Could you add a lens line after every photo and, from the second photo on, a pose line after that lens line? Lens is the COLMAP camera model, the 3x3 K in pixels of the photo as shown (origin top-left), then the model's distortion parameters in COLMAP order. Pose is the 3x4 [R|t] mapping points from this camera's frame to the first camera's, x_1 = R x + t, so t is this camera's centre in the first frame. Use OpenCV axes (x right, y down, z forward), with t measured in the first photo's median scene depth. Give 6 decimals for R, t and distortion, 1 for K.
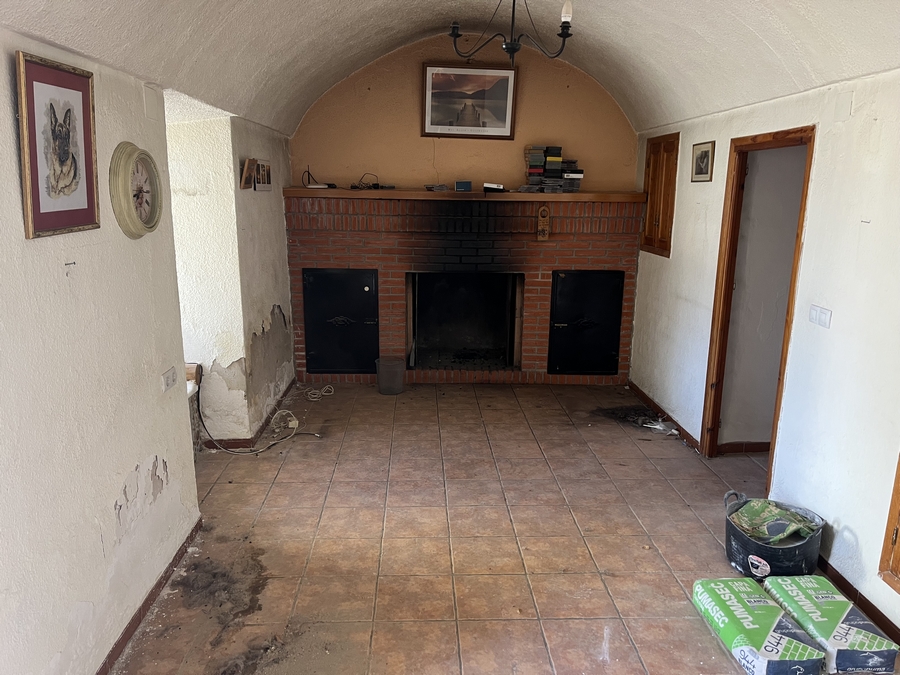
lens RADIAL K [[686.3, 0, 446.0], [0, 686.3, 339.1], [0, 0, 1]] dist [0.052419, -0.069480]
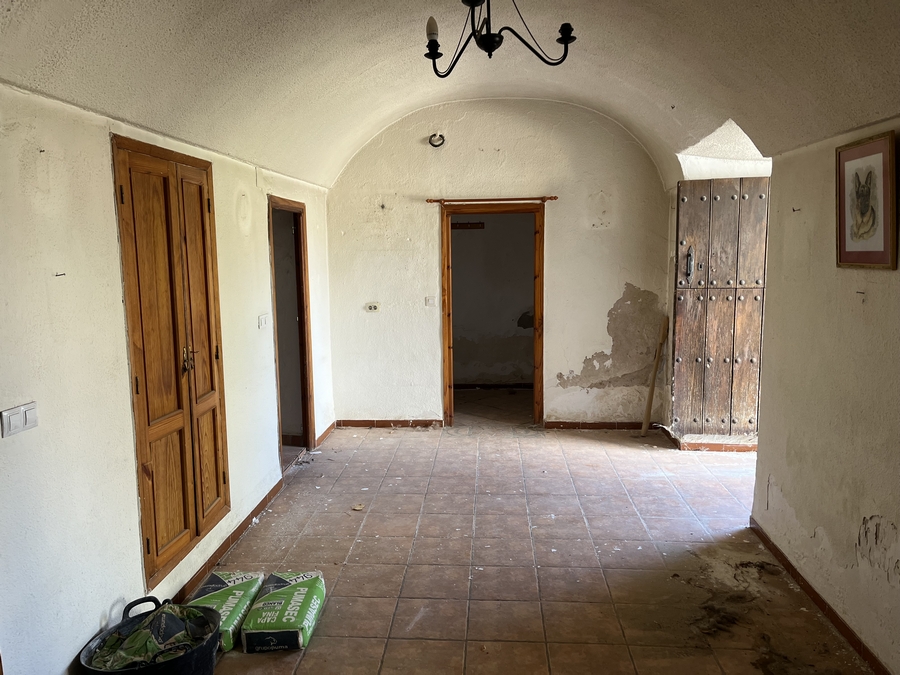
lens RADIAL K [[686.3, 0, 446.0], [0, 686.3, 339.1], [0, 0, 1]] dist [0.052419, -0.069480]
pose [[-0.993924, -0.014593, 0.109094, 0.061977], [0.024545, 0.936822, 0.348943, -0.417838], [-0.107294, 0.349501, -0.930772, 1.950898]]
